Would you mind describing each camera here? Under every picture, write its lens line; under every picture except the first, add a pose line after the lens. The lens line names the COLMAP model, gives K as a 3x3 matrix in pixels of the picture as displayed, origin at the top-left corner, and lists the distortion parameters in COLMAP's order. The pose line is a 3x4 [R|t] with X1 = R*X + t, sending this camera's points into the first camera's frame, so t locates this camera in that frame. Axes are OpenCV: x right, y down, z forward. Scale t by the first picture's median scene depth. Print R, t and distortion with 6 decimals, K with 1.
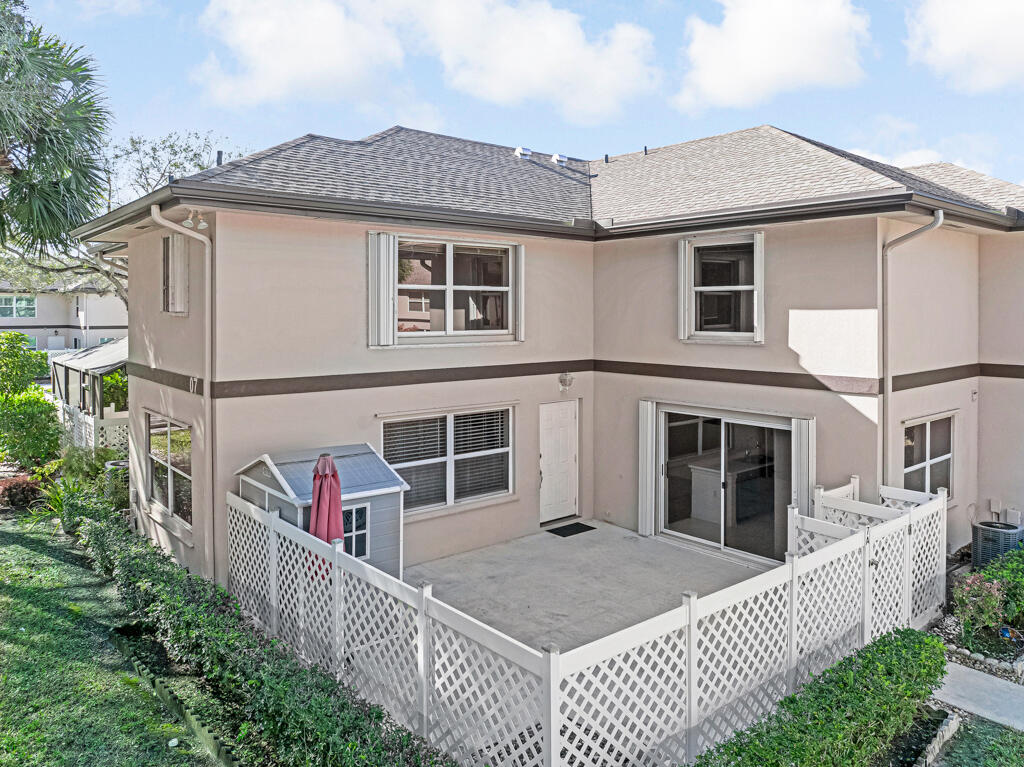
lens RADIAL K [[727.0, 0, 515.1], [0, 727.0, 378.9], [0, 0, 1]] dist [-0.042845, 0.008180]
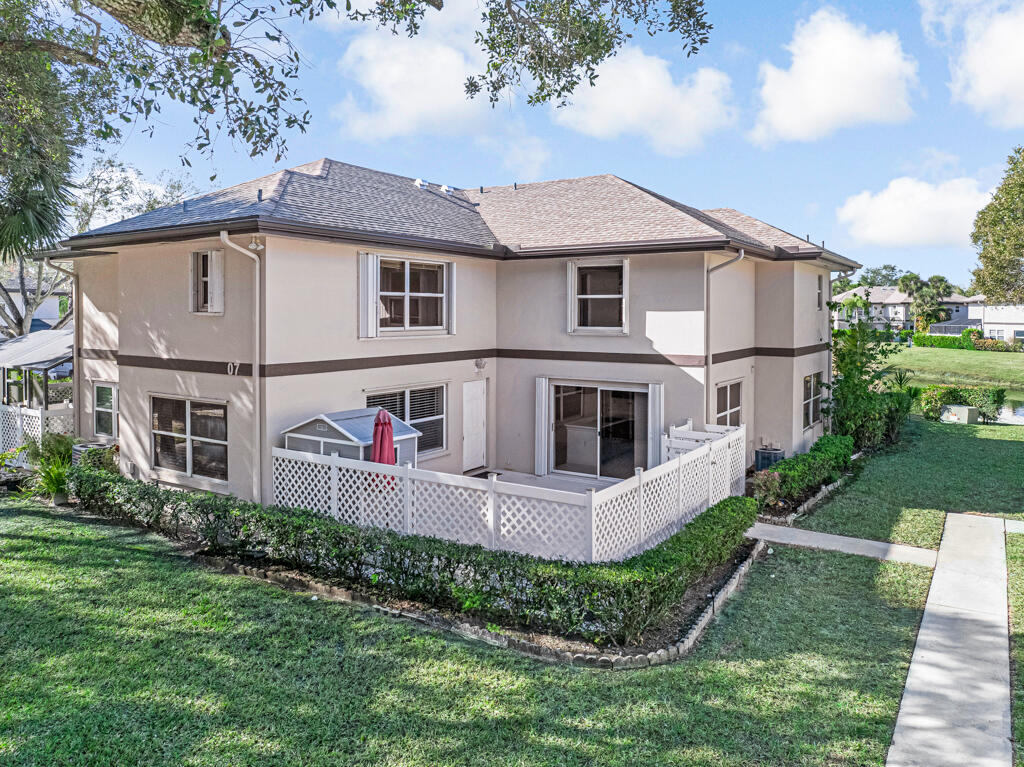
lens RADIAL K [[717.0, 0, 491.7], [0, 717.0, 412.8], [0, 0, 1]] dist [-0.020626, 0.001571]
pose [[0.963732, -0.034087, 0.264686, -0.311822], [0.021757, 0.998543, 0.049377, 0.031721], [-0.265984, -0.041828, 0.963070, -0.334397]]
